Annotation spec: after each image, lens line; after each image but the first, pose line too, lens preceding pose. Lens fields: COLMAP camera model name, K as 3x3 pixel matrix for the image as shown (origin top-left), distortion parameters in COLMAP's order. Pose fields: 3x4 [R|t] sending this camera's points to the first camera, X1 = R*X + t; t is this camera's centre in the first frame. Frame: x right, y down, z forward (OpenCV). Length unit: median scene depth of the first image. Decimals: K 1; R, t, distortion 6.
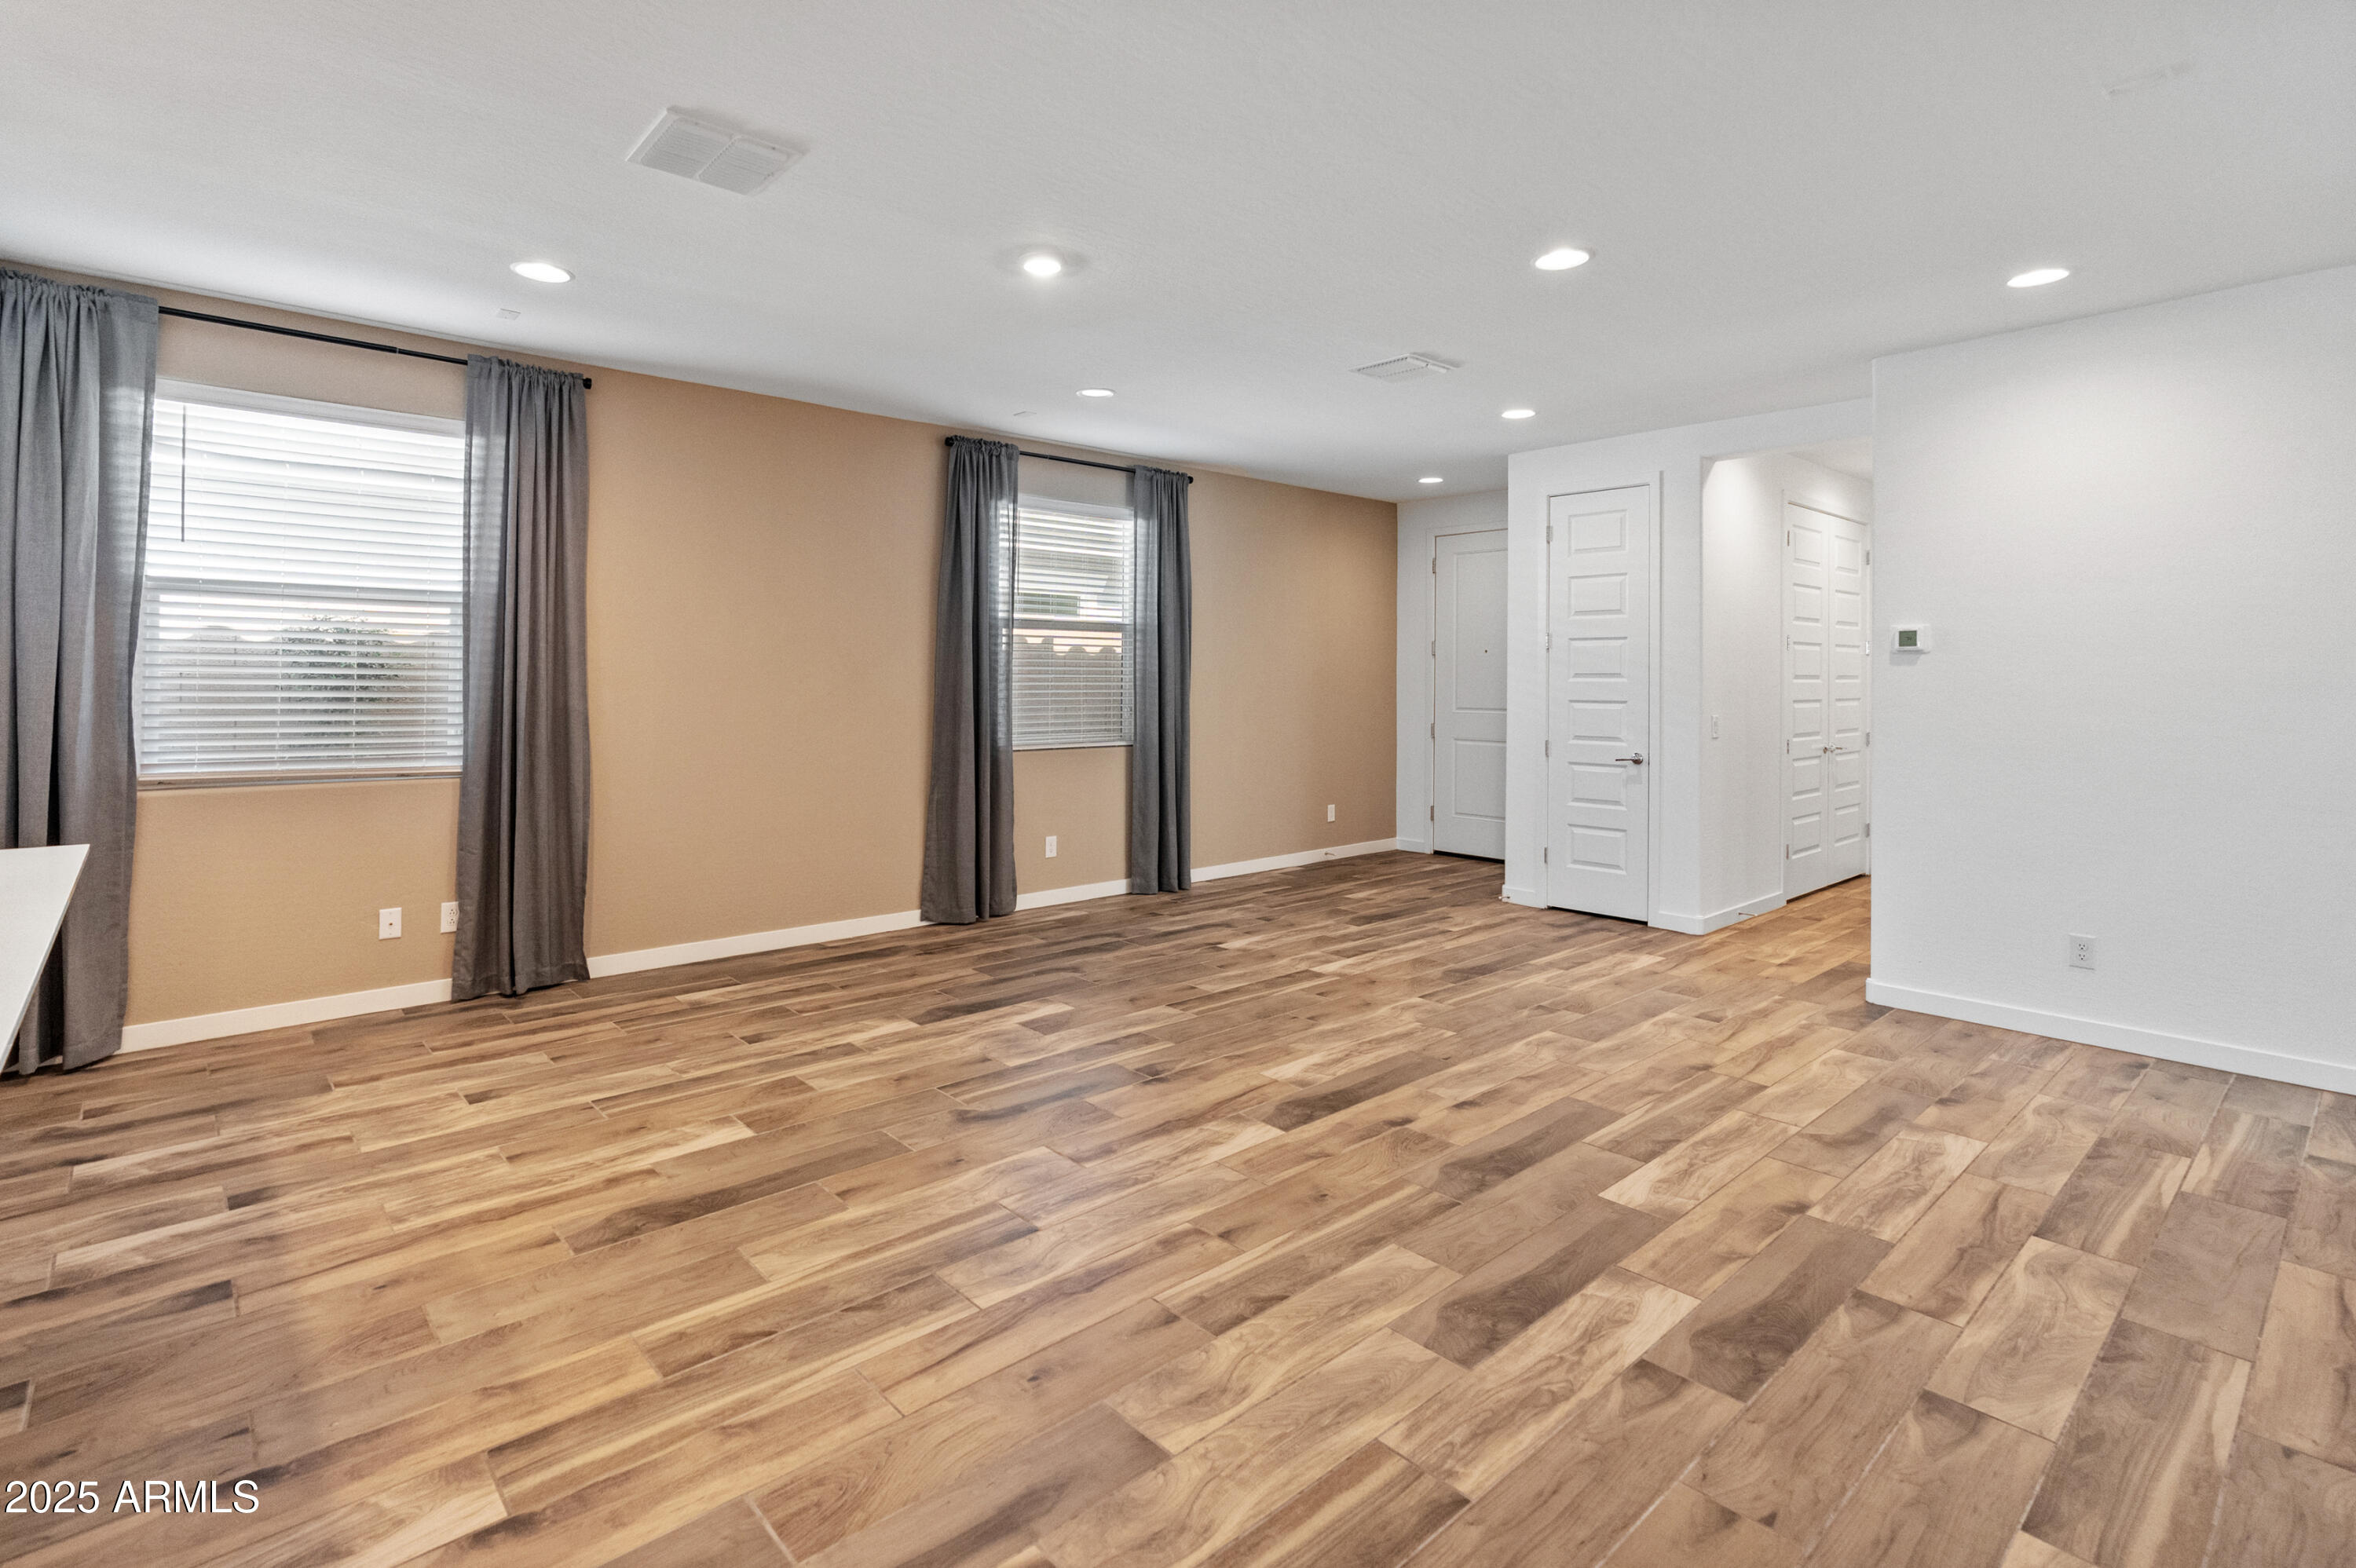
lens RADIAL K [[1132.2, 0, 1174.3], [0, 1132.2, 676.4], [0, 0, 1]] dist [-0.028510, 0.017640]
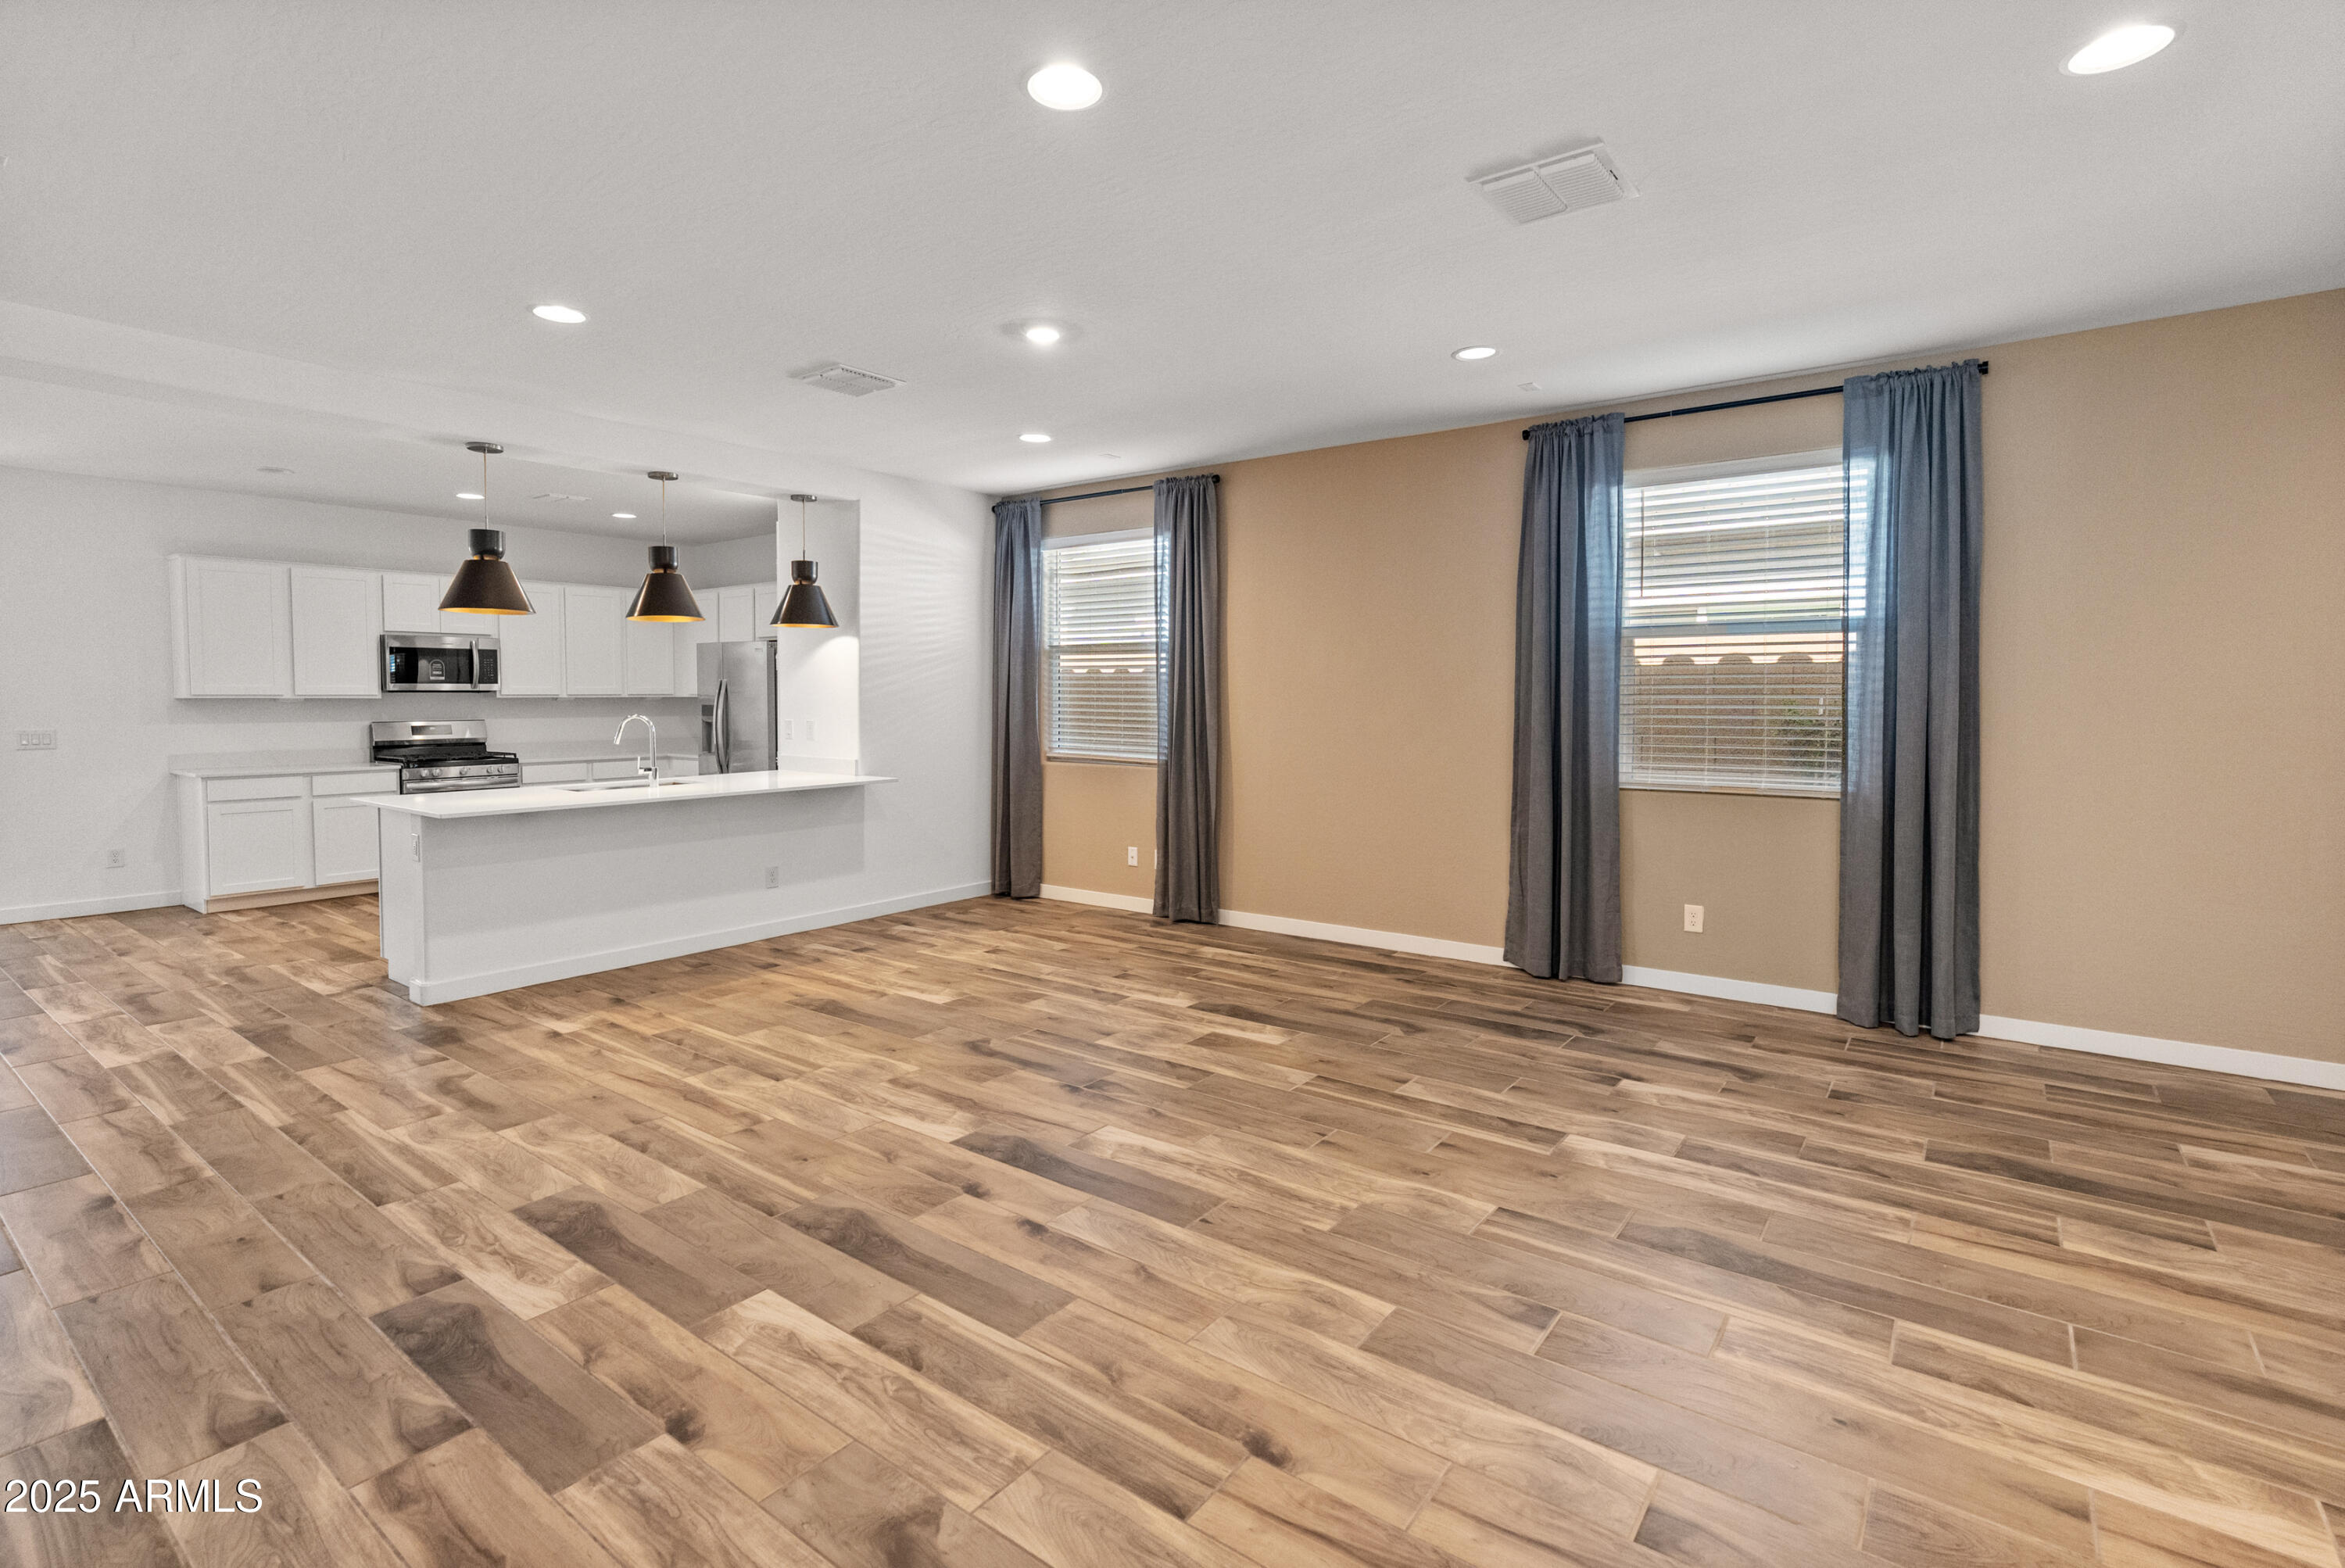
lens RADIAL K [[1115.3, 0, 1164.9], [0, 1115.3, 701.3], [0, 0, 1]] dist [-0.027972, 0.017880]
pose [[0.182774, 0.000831, -0.983155, 1.112169], [0.002127, 0.999997, 0.001240, 0.001810], [0.983153, -0.002318, 0.182772, 0.995303]]
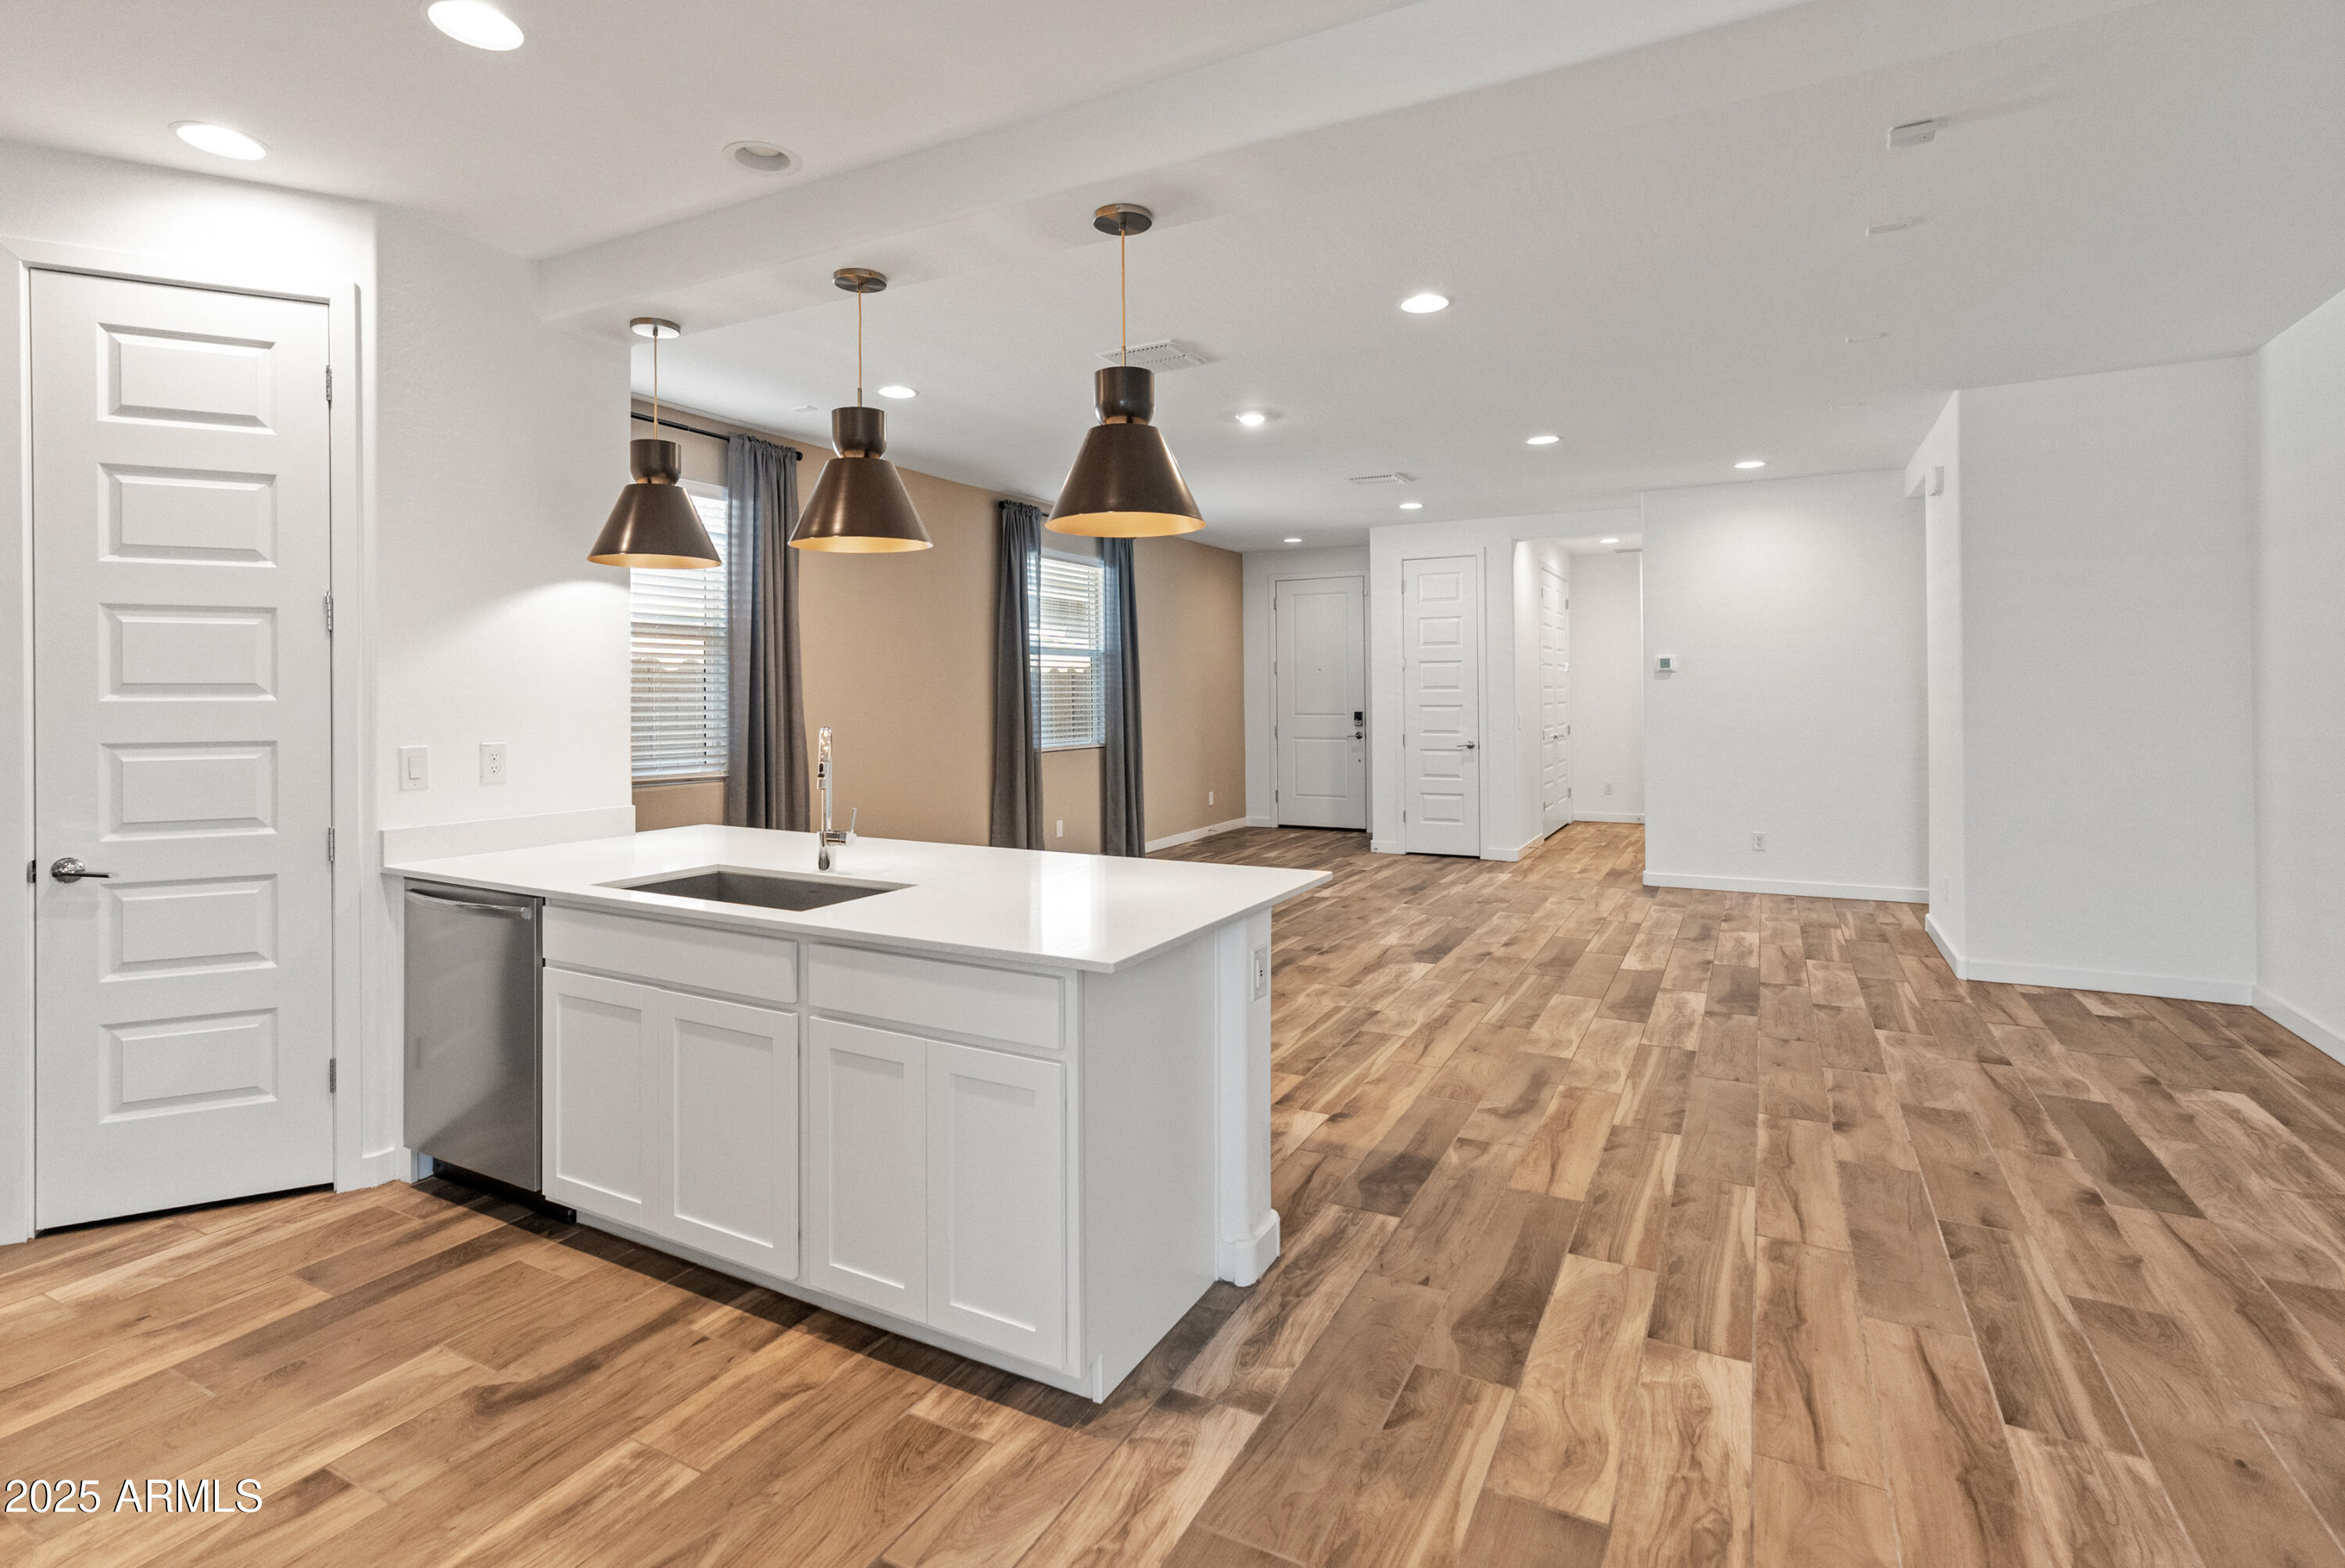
lens RADIAL K [[1121.9, 0, 1182.9], [0, 1121.9, 688.1], [0, 0, 1]] dist [-0.028471, 0.018459]
pose [[0.936971, -0.010323, 0.349254, -0.807483], [0.011412, 0.999934, -0.001061, -0.004212], [-0.349220, 0.004980, 0.937028, -0.408255]]
